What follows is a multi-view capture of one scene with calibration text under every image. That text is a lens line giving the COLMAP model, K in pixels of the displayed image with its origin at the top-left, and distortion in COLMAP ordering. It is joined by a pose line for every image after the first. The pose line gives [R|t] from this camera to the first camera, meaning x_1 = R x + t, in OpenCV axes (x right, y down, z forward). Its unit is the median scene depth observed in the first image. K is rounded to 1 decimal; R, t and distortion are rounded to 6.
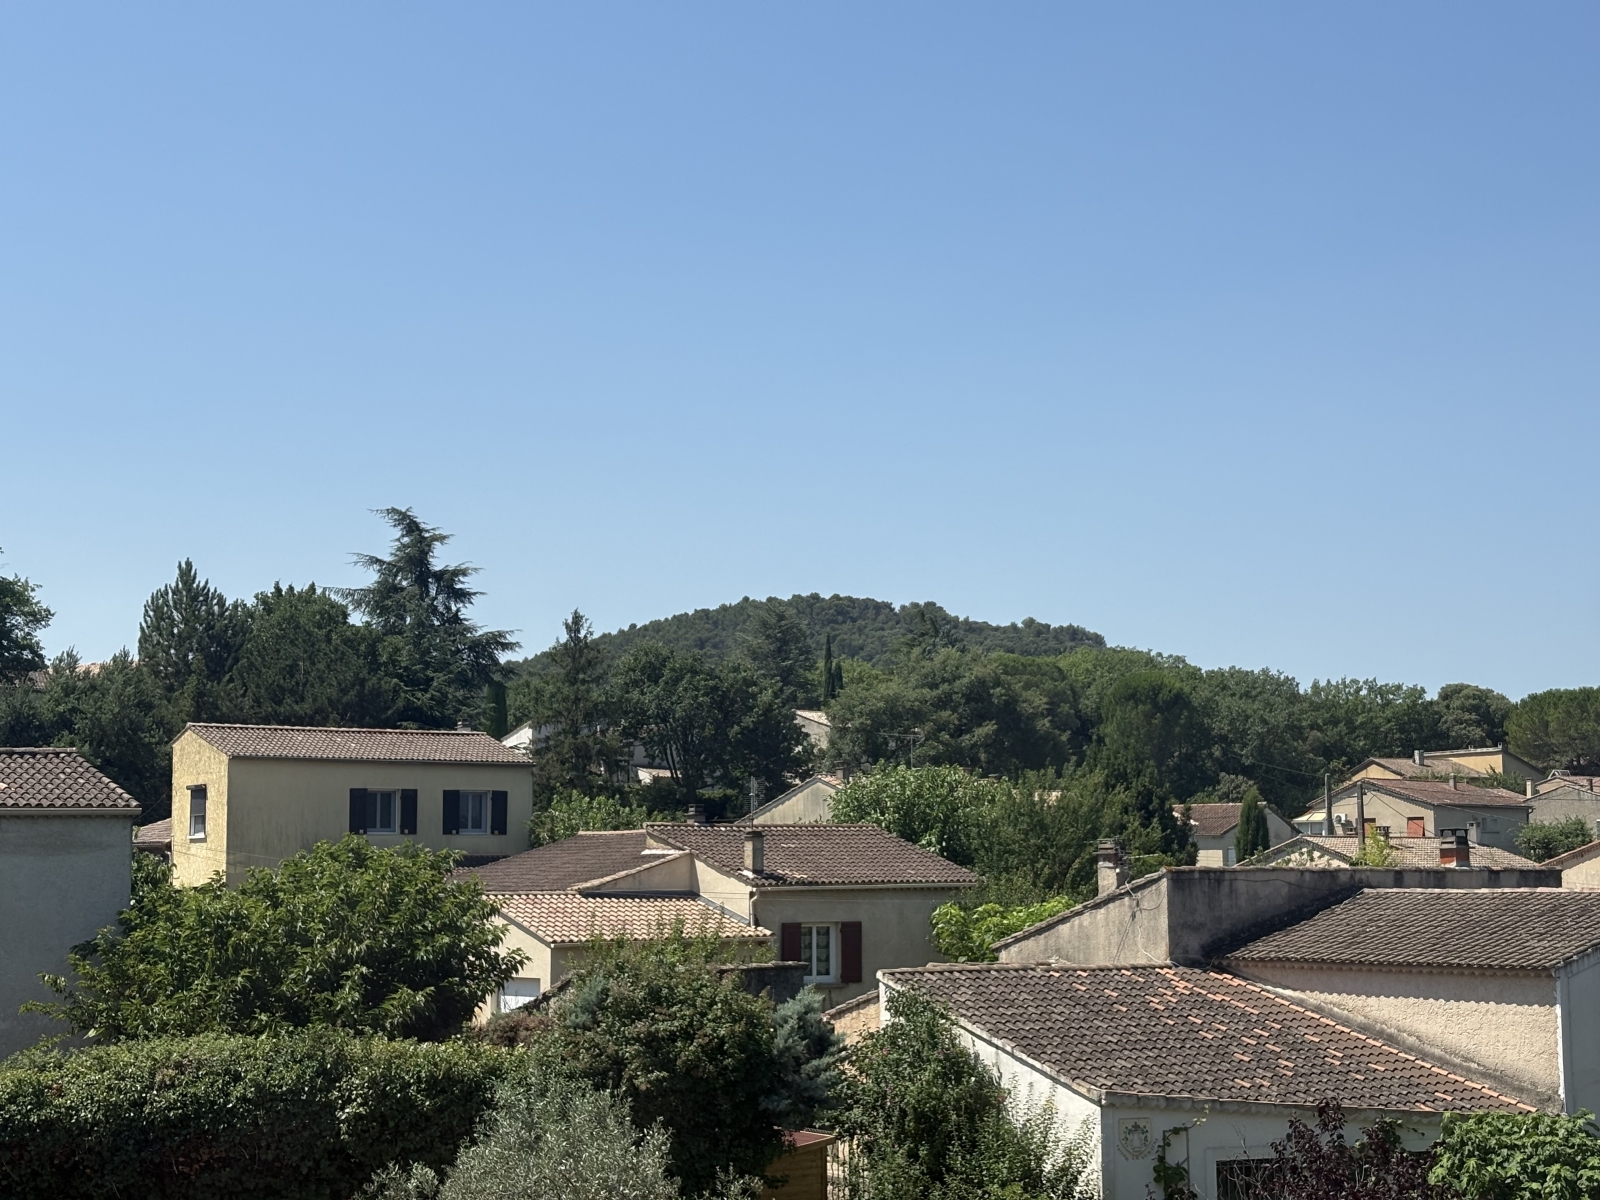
lens RADIAL K [[2374.7, 0, 799.0], [0, 2374.7, 600.3], [0, 0, 1]] dist [0.078054, 0.000000]
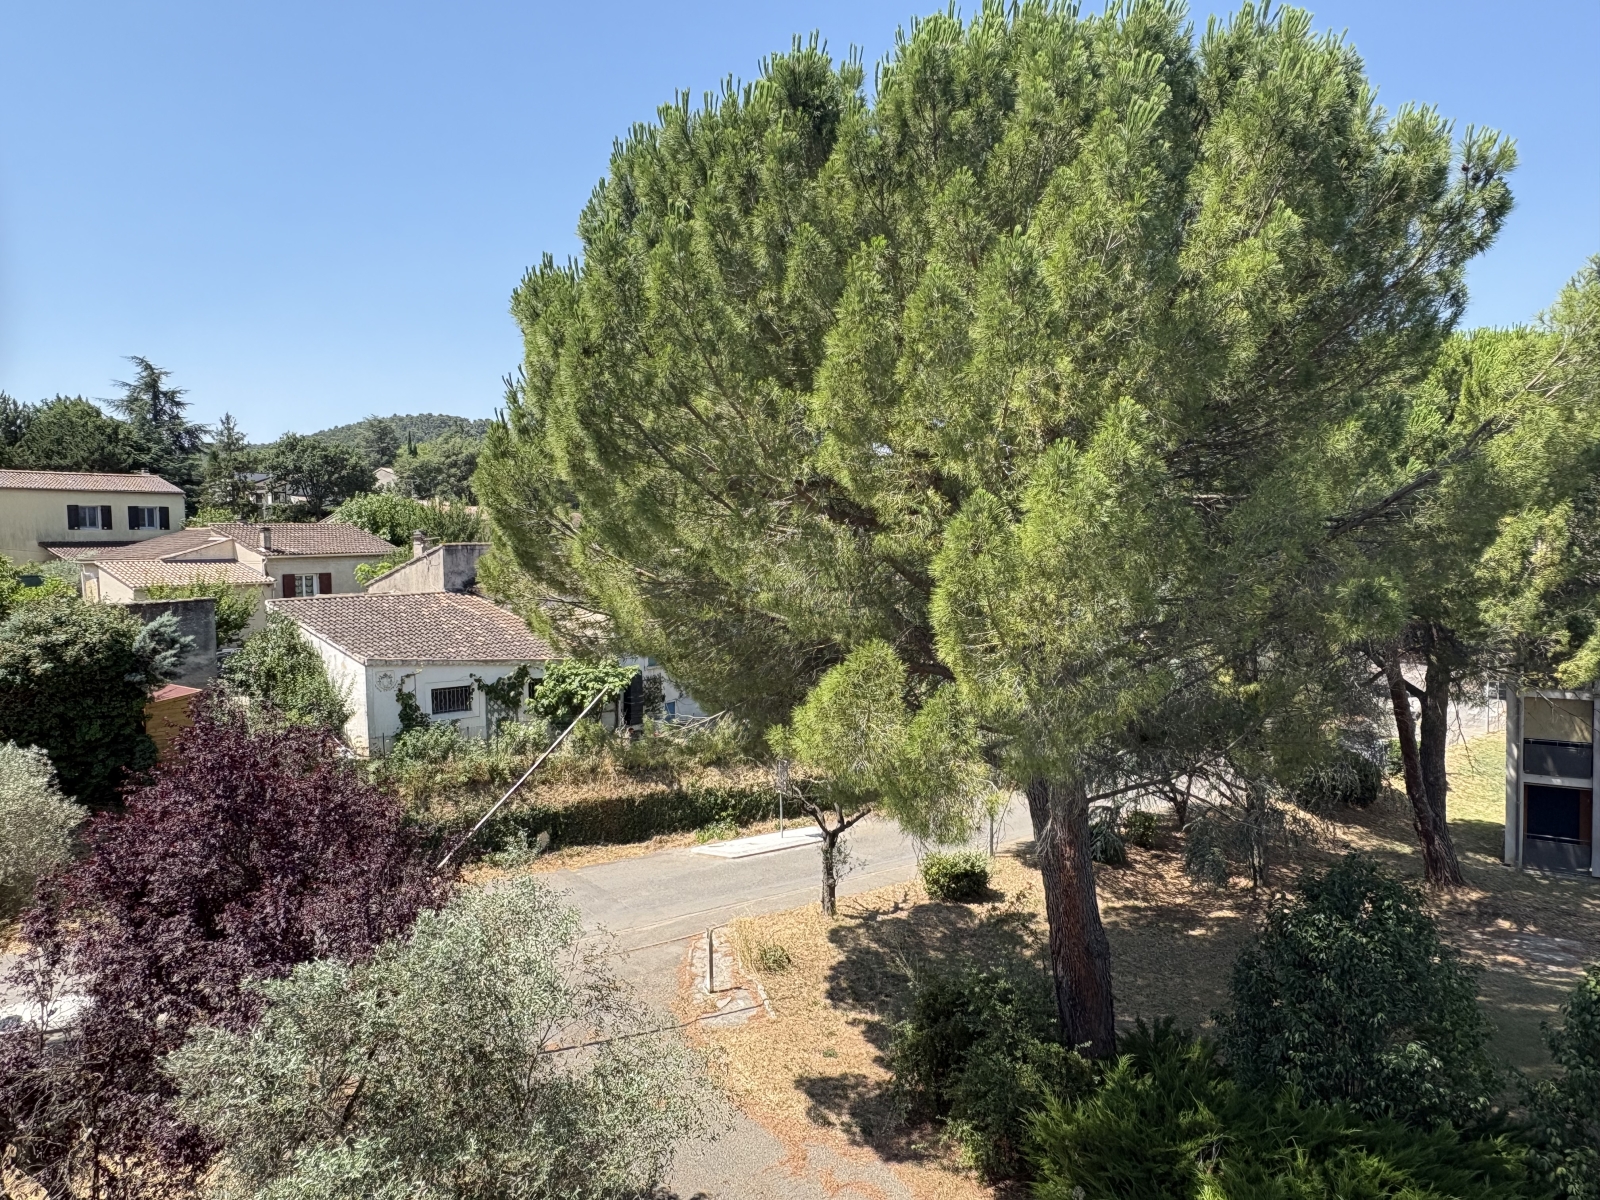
lens RADIAL K [[1061.4, 0, 802.5], [0, 1061.4, 599.5], [0, 0, 1]] dist [-0.002756, 0.001763]
pose [[0.945987, -0.028074, 0.322986, 0.091868], [-0.025659, 0.986635, 0.160911, 0.004449], [-0.323187, -0.160507, 0.932624, 0.040767]]
